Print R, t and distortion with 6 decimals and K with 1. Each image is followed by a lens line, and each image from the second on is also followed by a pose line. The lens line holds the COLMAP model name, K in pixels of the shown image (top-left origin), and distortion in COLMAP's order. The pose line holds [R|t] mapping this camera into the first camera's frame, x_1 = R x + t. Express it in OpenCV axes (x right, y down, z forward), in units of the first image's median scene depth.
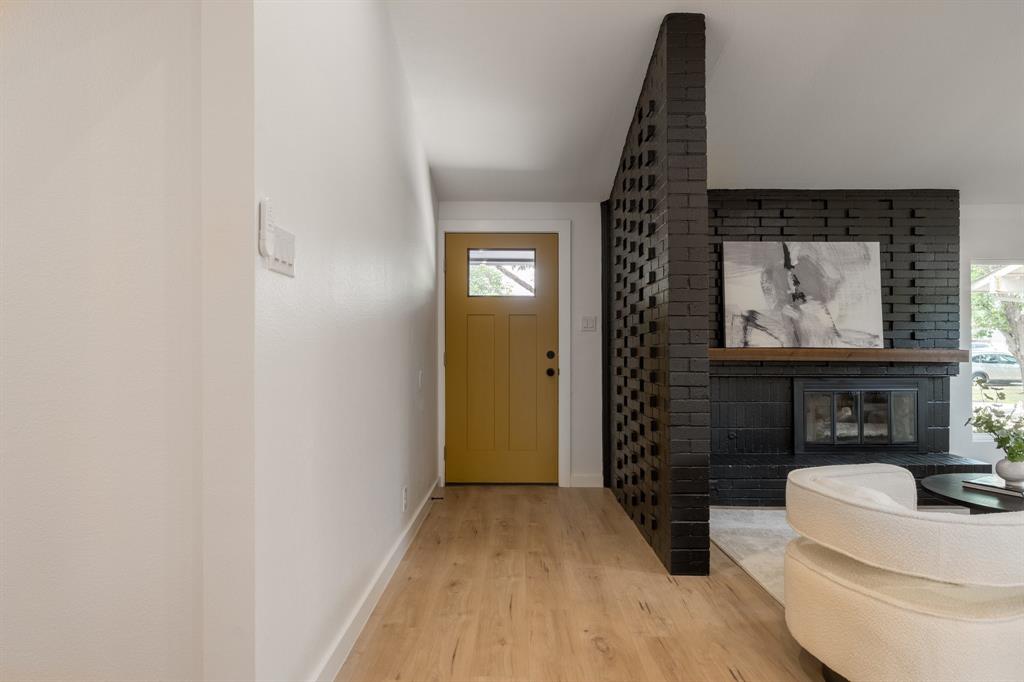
lens RADIAL K [[570.2, 0, 522.6], [0, 570.2, 342.4], [0, 0, 1]] dist [-0.001721, -0.000125]
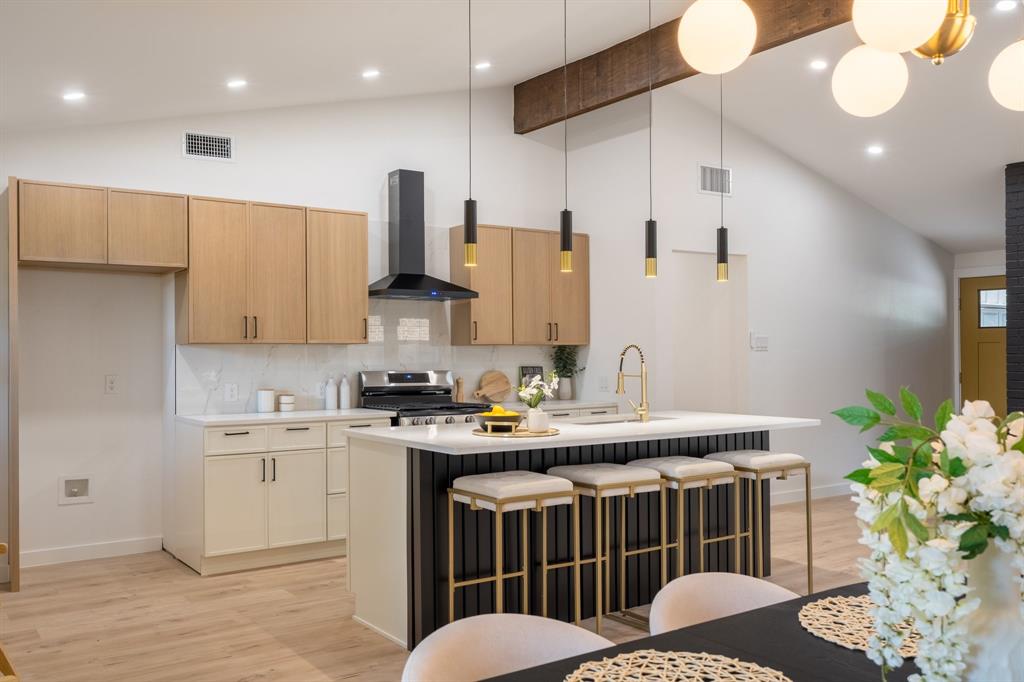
lens RADIAL K [[886.2, 0, 515.0], [0, 886.2, 351.9], [0, 0, 1]] dist [0.000569, 0.000775]
pose [[0.572474, -0.006342, -0.819898, 0.981175], [0.014465, 0.999893, 0.002366, -0.050946], [0.819795, -0.013215, 0.572504, -1.016567]]
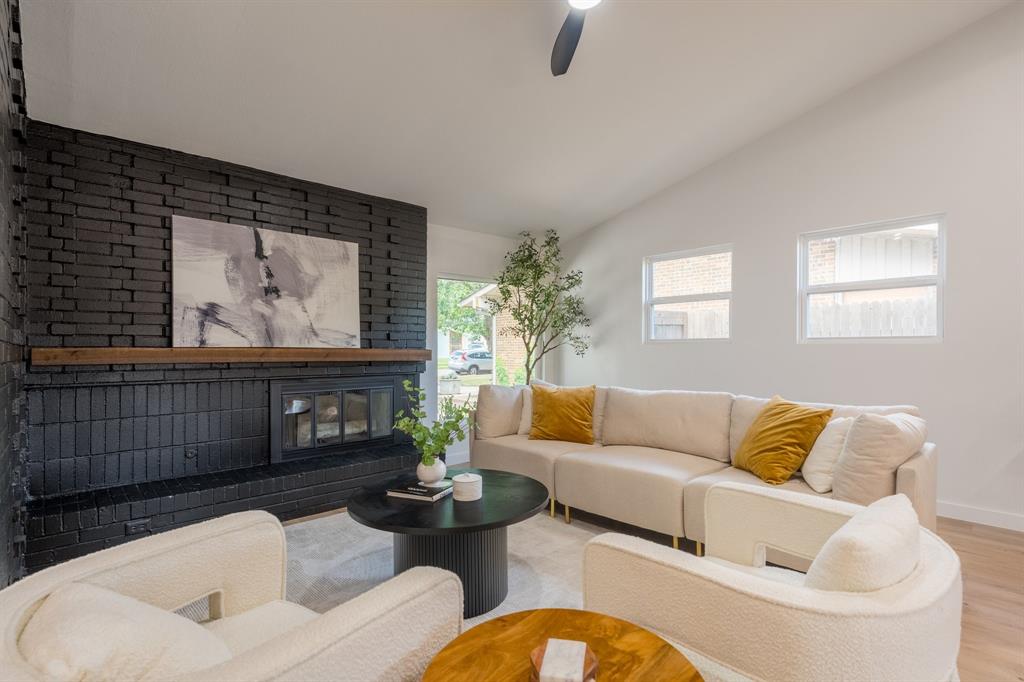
lens RADIAL K [[487.6, 0, 512.8], [0, 487.6, 346.1], [0, 0, 1]] dist [0.001348, 0.000094]
pose [[0.736445, 0.003575, 0.676488, 0.243303], [-0.007829, 0.999964, 0.003238, 0.001587], [-0.676453, -0.007681, 0.736446, 0.172659]]
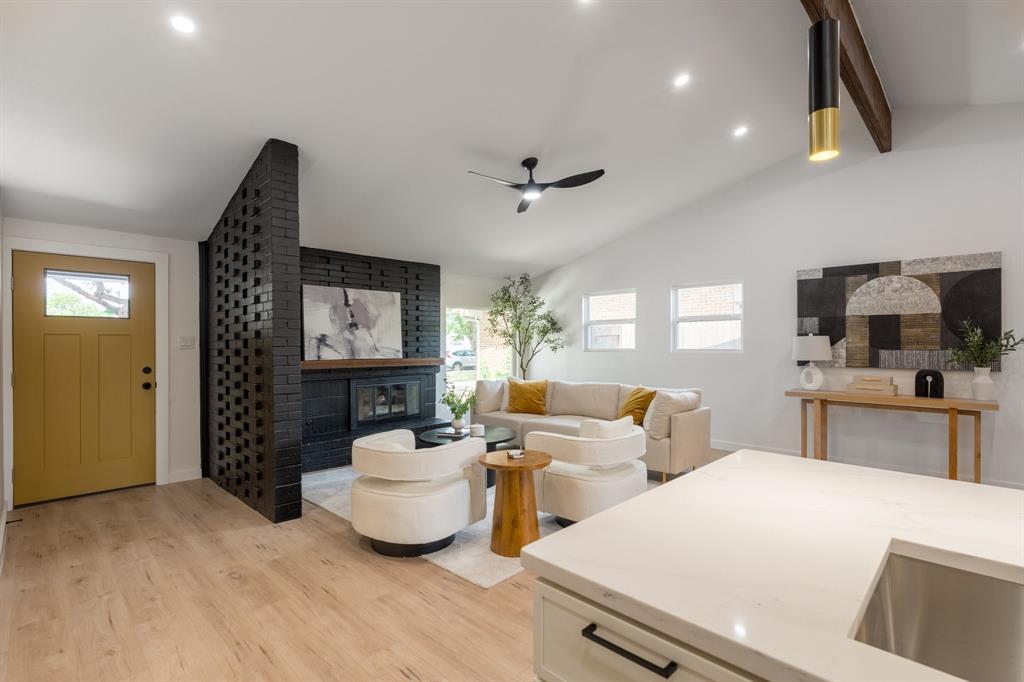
lens RADIAL K [[475.7, 0, 508.3], [0, 475.7, 340.8], [0, 0, 1]] dist [-0.002723, 0.000206]
pose [[0.712098, -0.000479, 0.702080, -0.109033], [-0.000597, 0.999999, 0.001289, -0.041202], [-0.702080, -0.001337, 0.712097, -0.186841]]
